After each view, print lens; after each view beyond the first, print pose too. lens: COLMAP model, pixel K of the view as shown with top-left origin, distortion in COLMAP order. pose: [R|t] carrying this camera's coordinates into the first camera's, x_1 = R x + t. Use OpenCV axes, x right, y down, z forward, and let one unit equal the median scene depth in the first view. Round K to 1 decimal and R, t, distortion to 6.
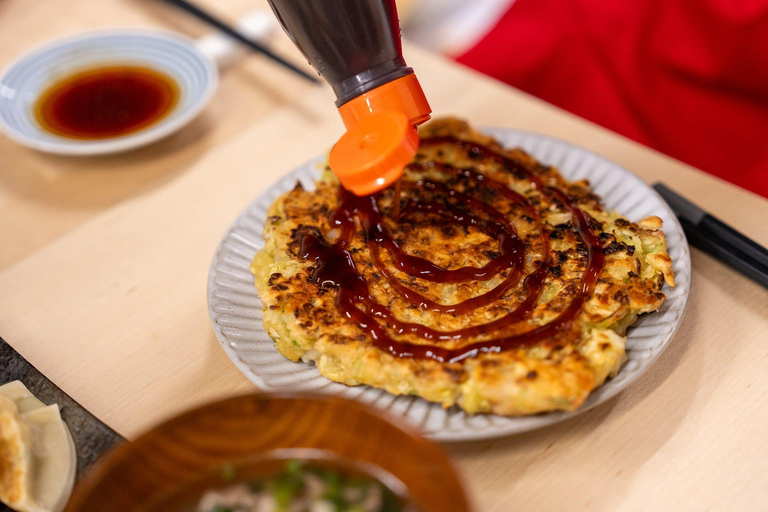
lens RADIAL K [[1648.0, 0, 384.0], [0, 1648.0, 256.0], [0, 0, 1]] dist [0.420535, 0.142454]
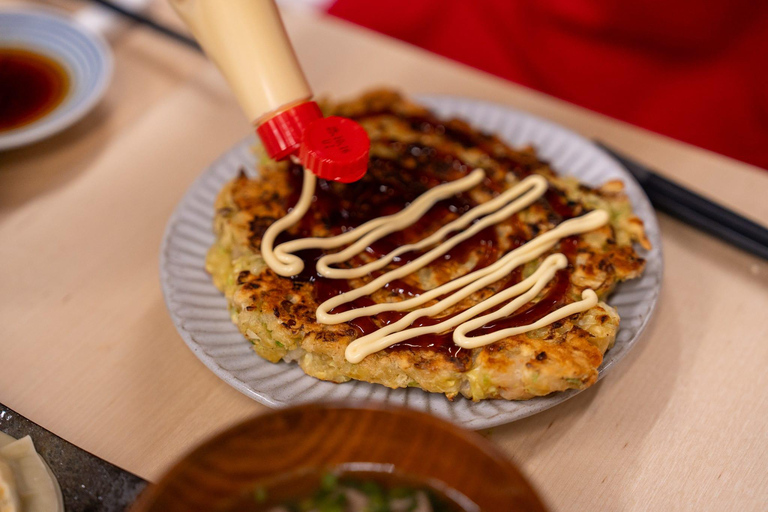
lens RADIAL K [[1648.0, 0, 384.0], [0, 1648.0, 256.0], [0, 0, 1]] dist [0.420535, 0.142454]
pose [[0.976819, -0.085411, 0.196292, -0.175960], [0.076121, 0.995613, 0.054408, -0.044241], [-0.200078, -0.038205, 0.979035, 0.064160]]
